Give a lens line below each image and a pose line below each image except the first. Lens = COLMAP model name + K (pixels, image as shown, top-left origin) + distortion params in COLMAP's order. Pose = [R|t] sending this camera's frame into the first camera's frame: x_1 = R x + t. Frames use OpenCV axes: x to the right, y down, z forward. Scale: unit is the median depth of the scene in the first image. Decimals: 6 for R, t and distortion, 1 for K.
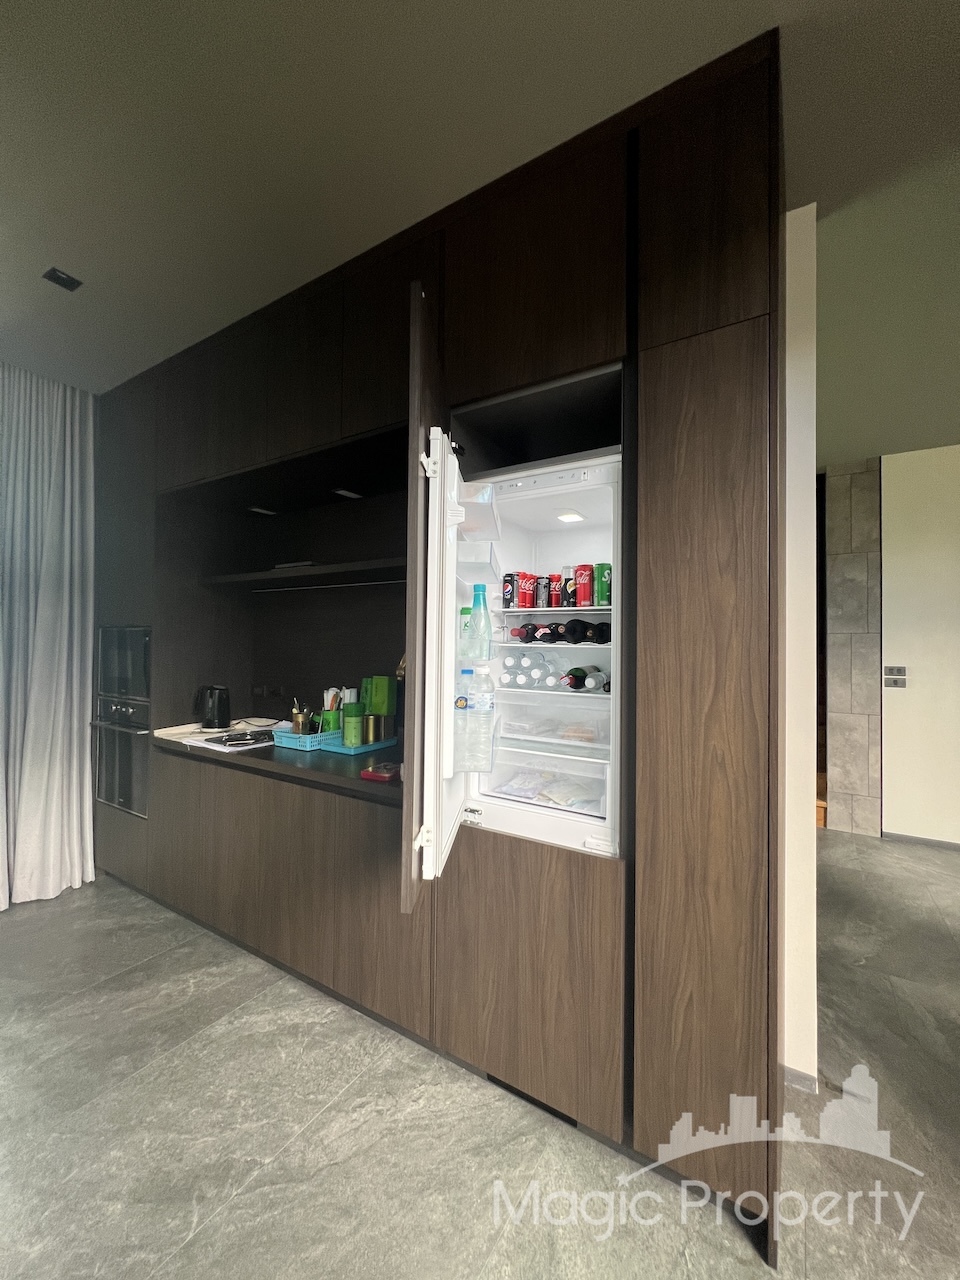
lens RADIAL K [[511.9, 0, 479.0], [0, 511.9, 639.5], [0, 0, 1]] dist [-0.001278, -0.000013]
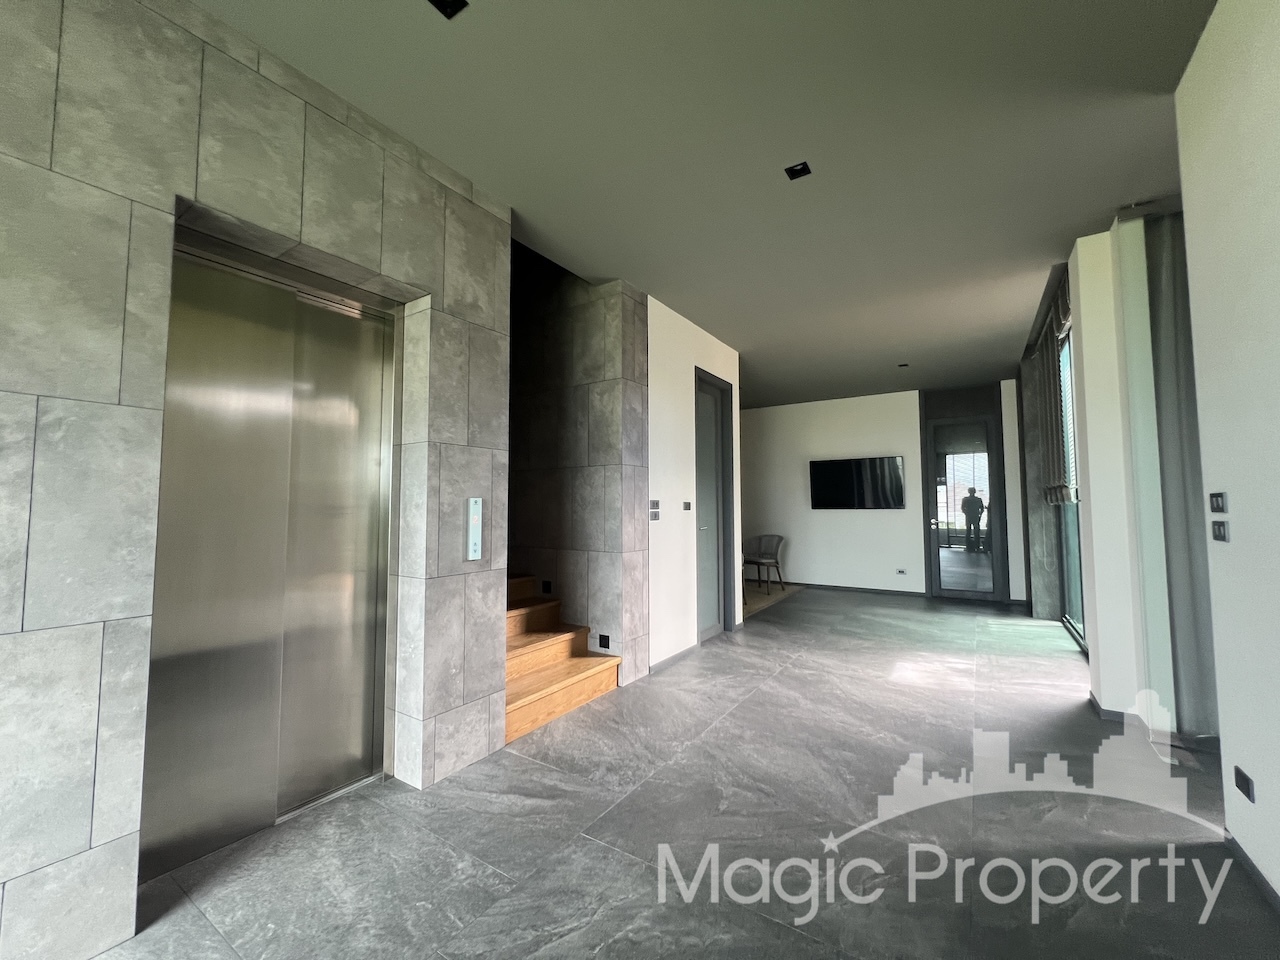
lens RADIAL K [[516.4, 0, 642.1], [0, 516.4, 478.2], [0, 0, 1]] dist [0.003299, 0.001264]
pose [[0.017622, 0.051184, 0.998534, -0.120343], [-0.003885, 0.998685, -0.051123, 0.032451], [-0.999837, -0.002979, 0.017798, 0.526615]]
